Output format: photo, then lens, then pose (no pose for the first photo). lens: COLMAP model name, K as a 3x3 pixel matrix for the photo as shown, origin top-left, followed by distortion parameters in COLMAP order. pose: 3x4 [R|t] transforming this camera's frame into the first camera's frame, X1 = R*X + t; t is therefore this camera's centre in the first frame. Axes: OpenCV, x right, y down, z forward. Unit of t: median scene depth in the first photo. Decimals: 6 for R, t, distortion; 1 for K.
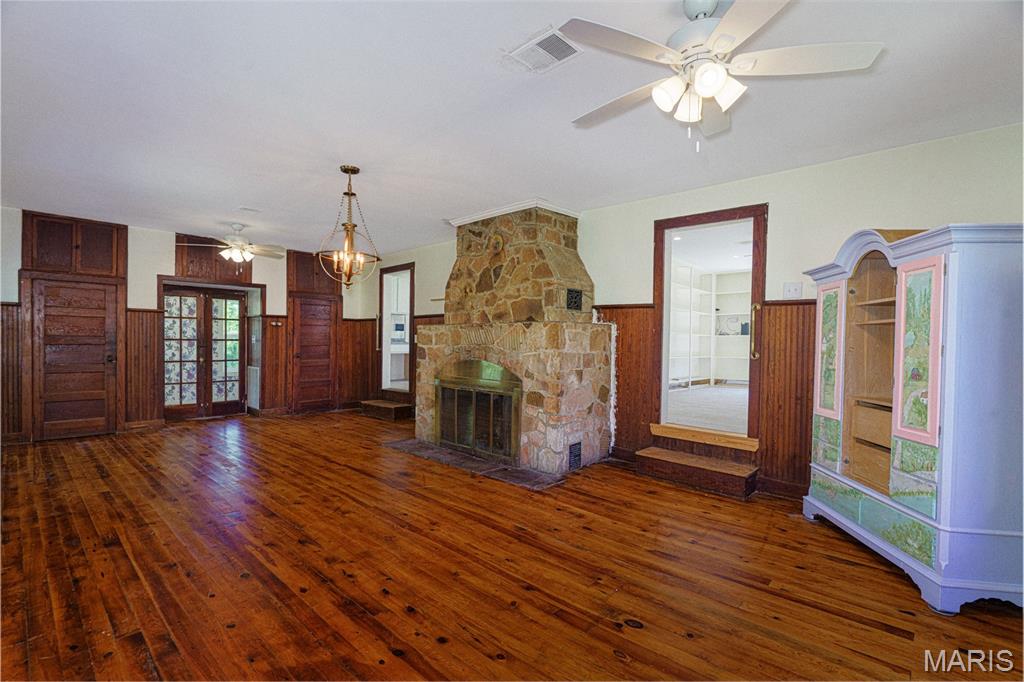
lens RADIAL K [[456.2, 0, 517.3], [0, 456.2, 345.8], [0, 0, 1]] dist [-0.001625, -0.000242]
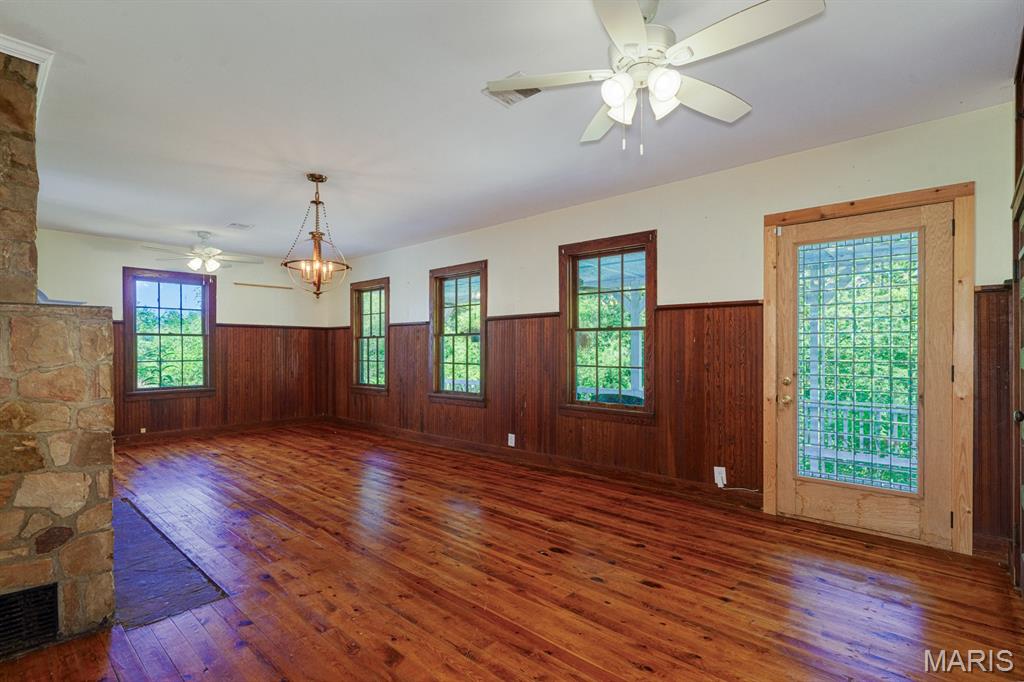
lens RADIAL K [[506.4, 0, 531.7], [0, 506.4, 348.6], [0, 0, 1]] dist [0.002048, 0.000003]
pose [[-0.999833, -0.012810, -0.013034, -0.705534], [-0.012873, 0.999906, 0.004759, -0.023331], [0.012972, 0.004926, -0.999904, 1.808101]]
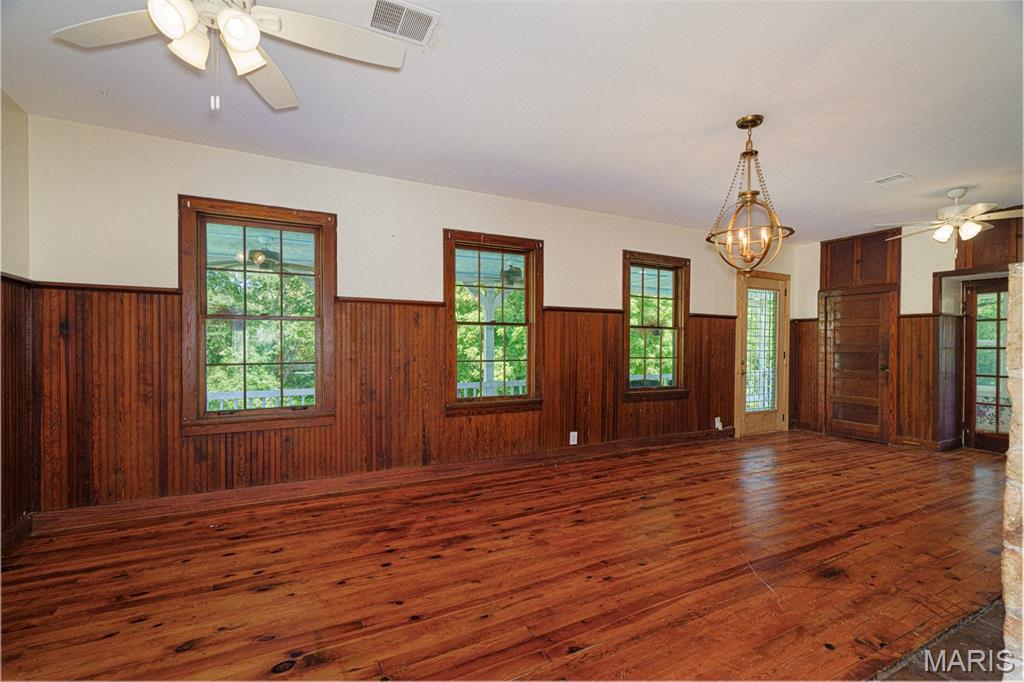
lens RADIAL K [[462.0, 0, 514.2], [0, 462.0, 347.2], [0, 0, 1]] dist [-0.001504, -0.000069]
pose [[-0.333043, -0.007538, -0.942882, 0.425081], [-0.015839, 0.999872, -0.002399, -0.000209], [0.942779, 0.014135, -0.333119, 0.766354]]
